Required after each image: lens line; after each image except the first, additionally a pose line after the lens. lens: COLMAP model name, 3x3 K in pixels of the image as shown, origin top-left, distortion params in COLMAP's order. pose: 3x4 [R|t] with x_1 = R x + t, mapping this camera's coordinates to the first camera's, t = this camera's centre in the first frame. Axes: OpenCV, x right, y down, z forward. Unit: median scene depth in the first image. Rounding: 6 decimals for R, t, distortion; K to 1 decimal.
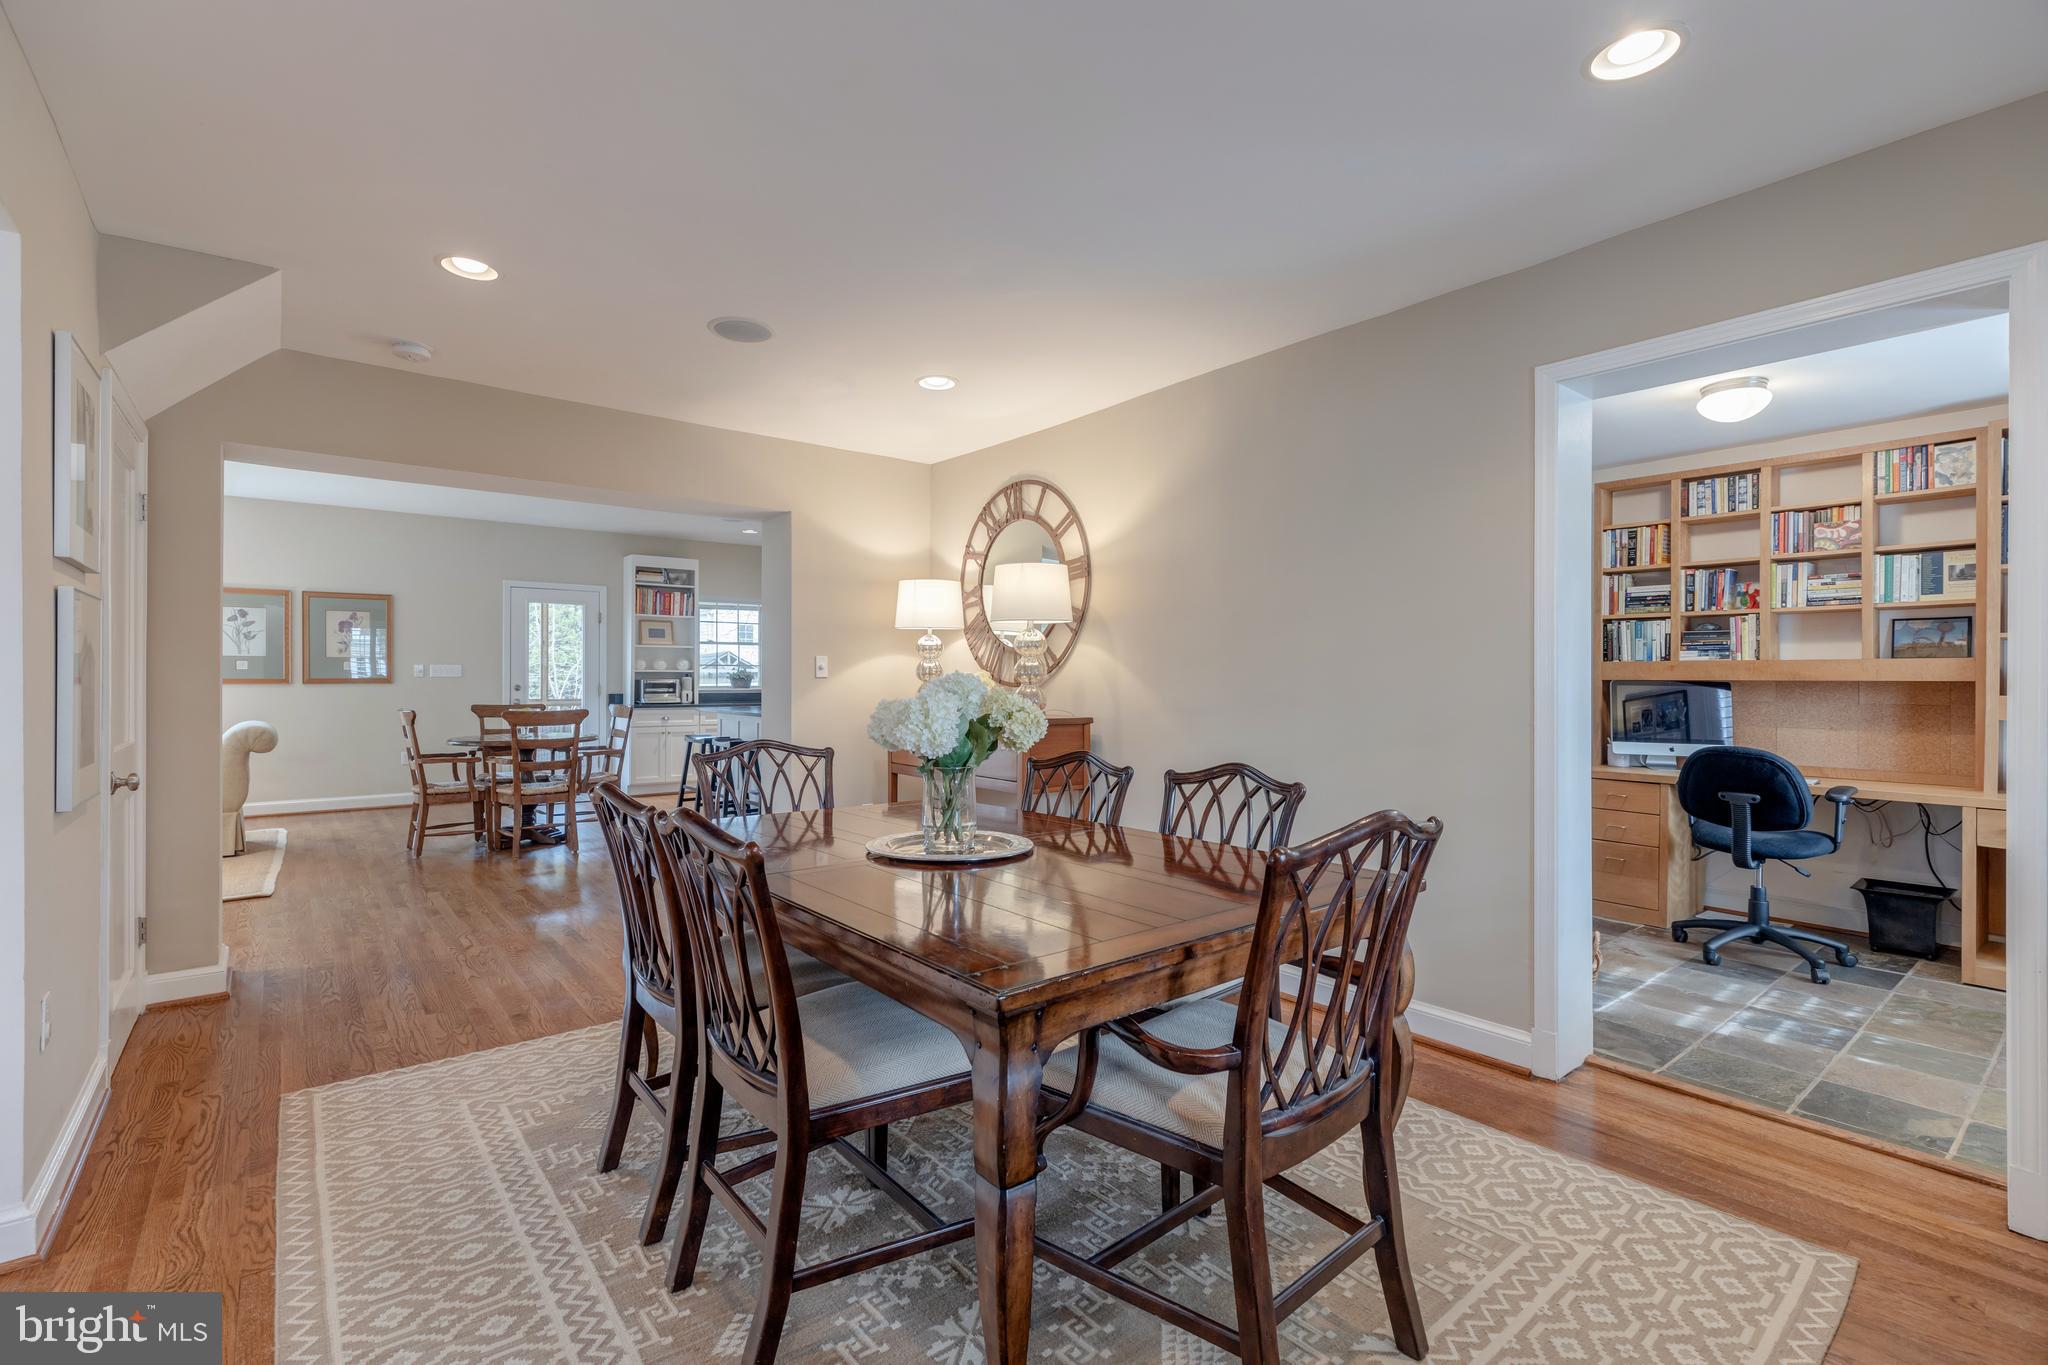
lens RADIAL K [[915.6, 0, 1007.8], [0, 915.6, 681.0], [0, 0, 1]] dist [0.008810, -0.000873]
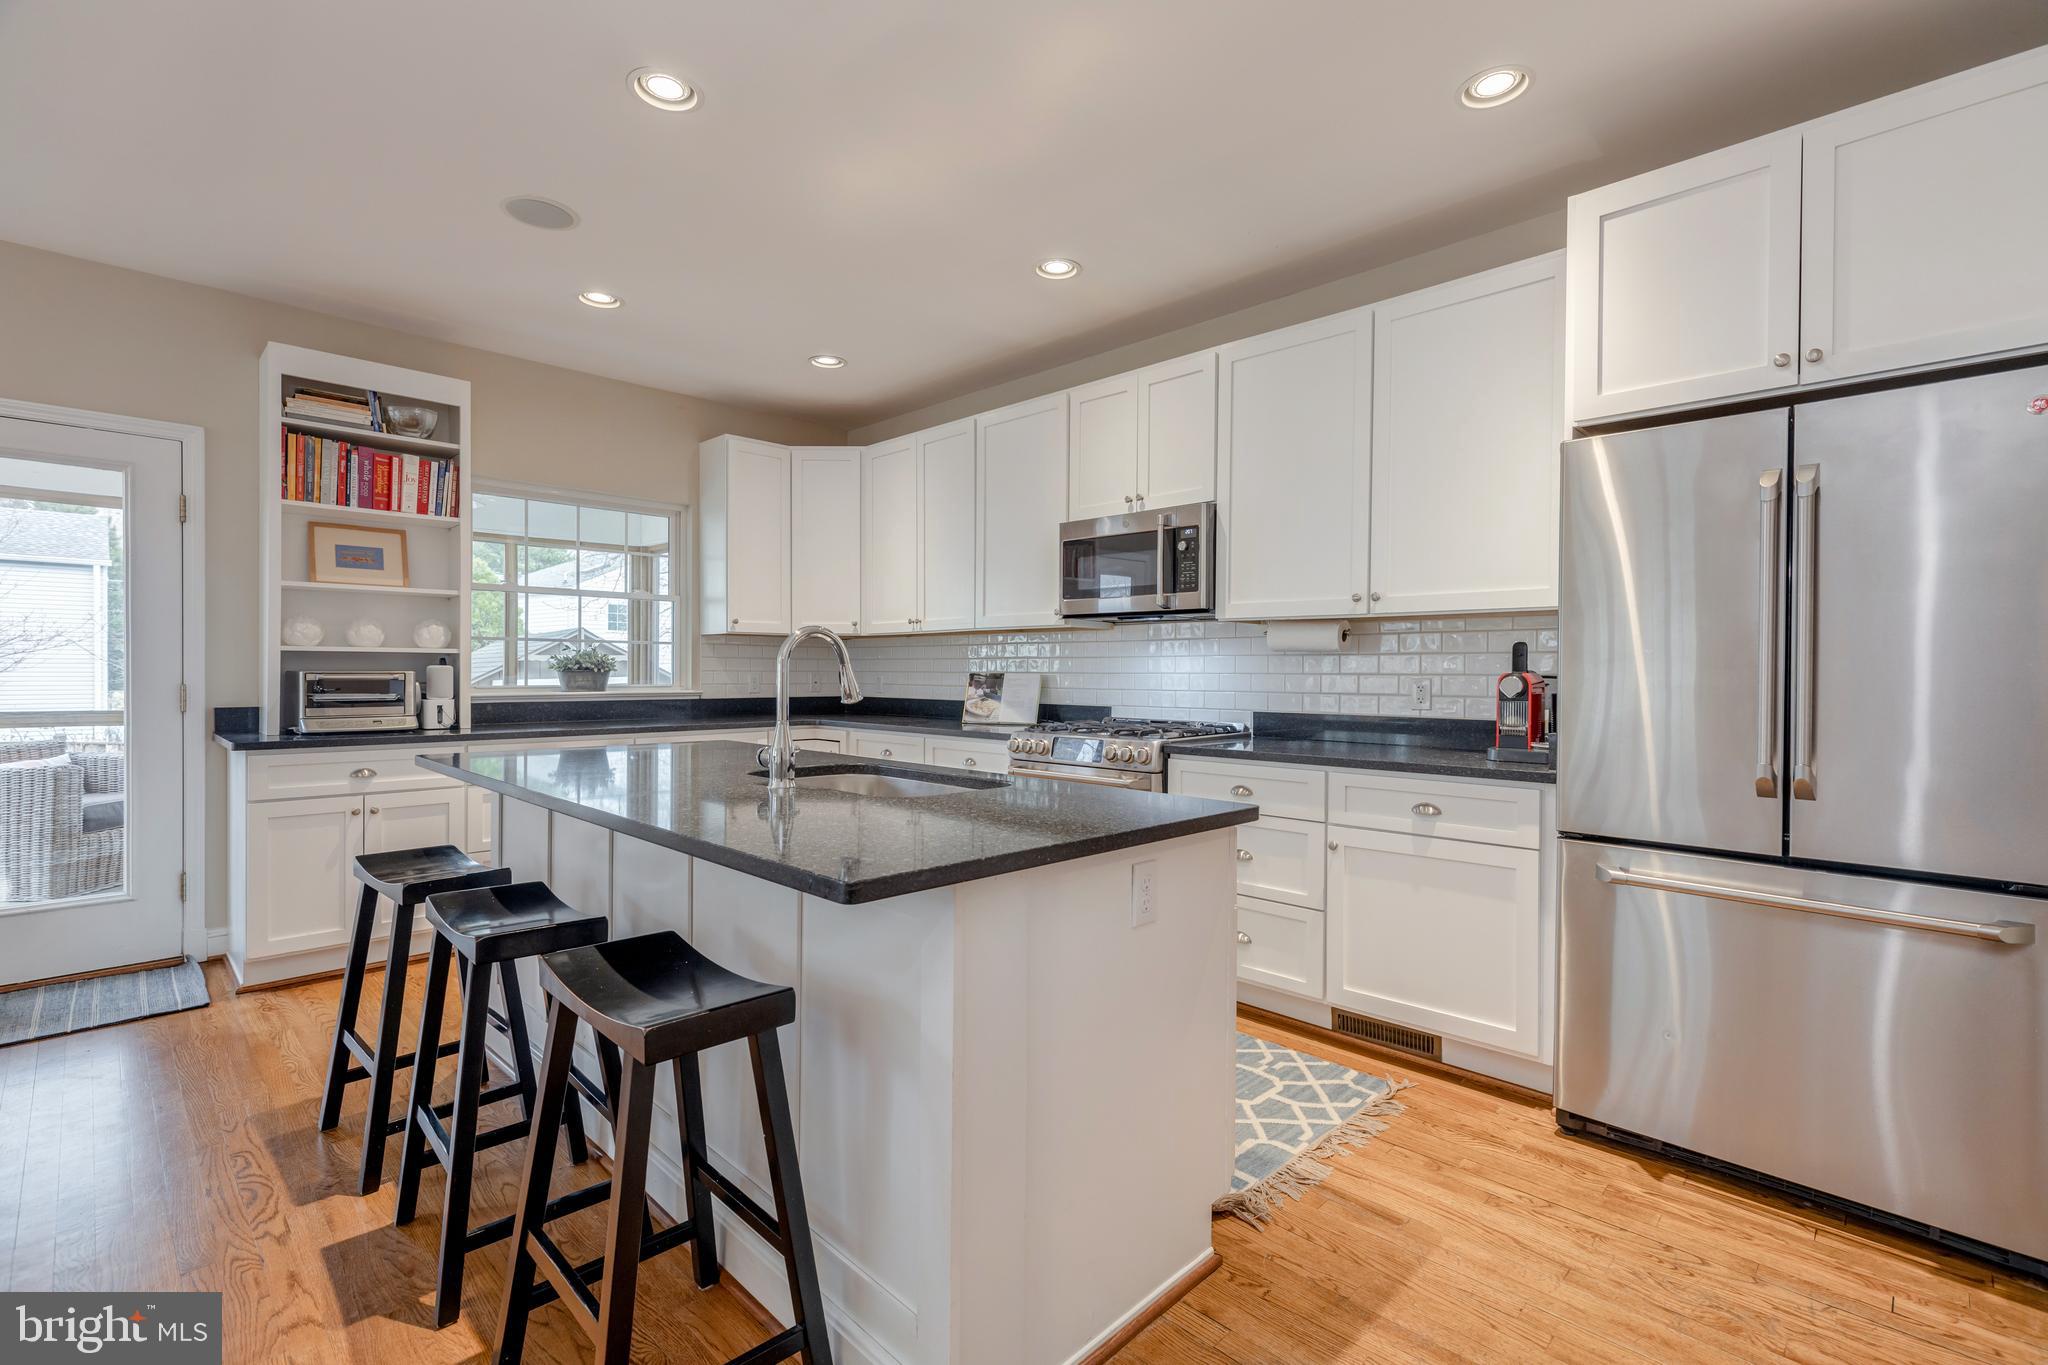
lens RADIAL K [[915.6, 0, 1023.0], [0, 915.6, 675.3], [0, 0, 1]] dist [0.008810, -0.000873]
pose [[0.991101, 0.000492, 0.133110, -0.149313], [-0.000608, 0.999999, 0.000833, -0.000235], [-0.133110, -0.000906, 0.991101, 0.571813]]
